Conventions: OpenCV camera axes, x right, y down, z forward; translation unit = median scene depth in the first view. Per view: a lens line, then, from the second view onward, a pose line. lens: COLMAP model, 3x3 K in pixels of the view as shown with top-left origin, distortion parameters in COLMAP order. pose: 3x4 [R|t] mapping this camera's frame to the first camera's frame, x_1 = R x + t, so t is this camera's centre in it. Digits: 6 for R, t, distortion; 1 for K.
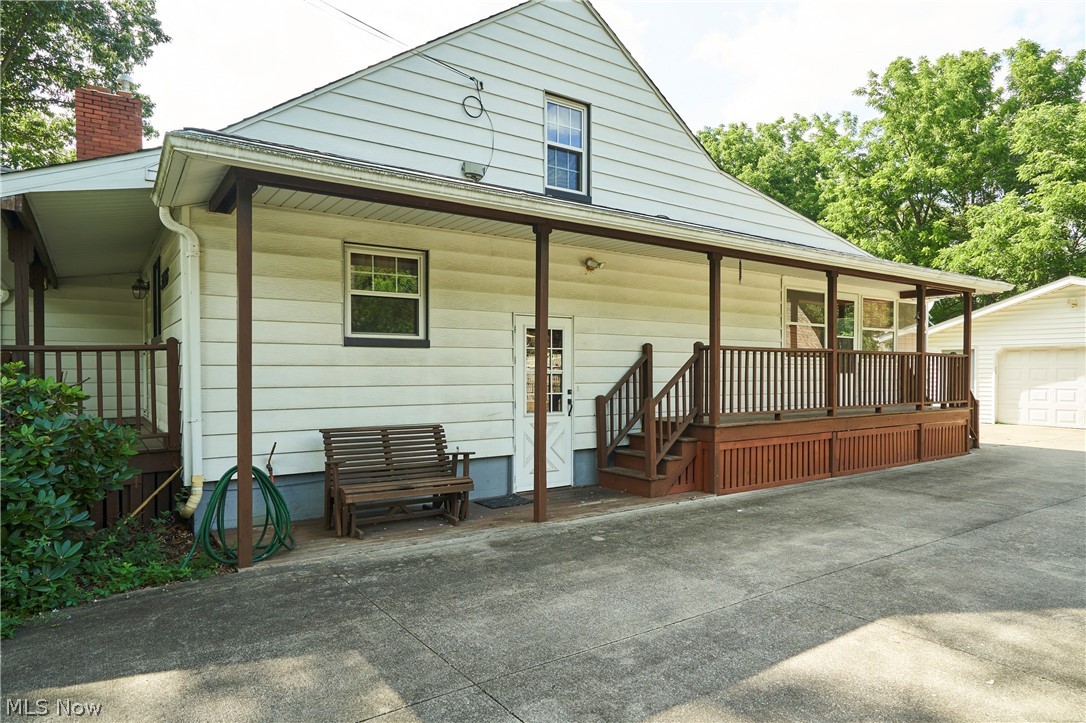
lens RADIAL K [[680.3, 0, 544.6], [0, 680.3, 369.3], [0, 0, 1]] dist [0.035008, 0.008378]
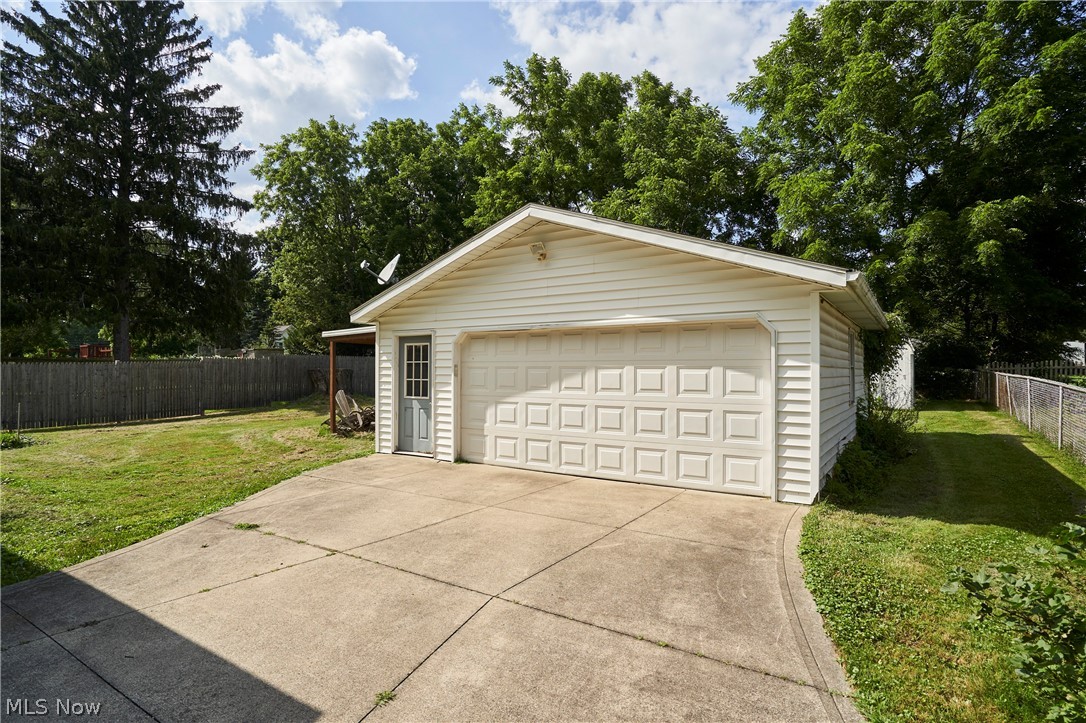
lens RADIAL K [[564.1, 0, 541.8], [0, 564.1, 361.6], [0, 0, 1]] dist [-0.004432, -0.000164]
pose [[0.943119, 0.002433, 0.332447, 0.253665], [0.000905, 0.999951, -0.009885, -0.000825], [-0.332454, 0.009624, 0.943070, 0.236491]]
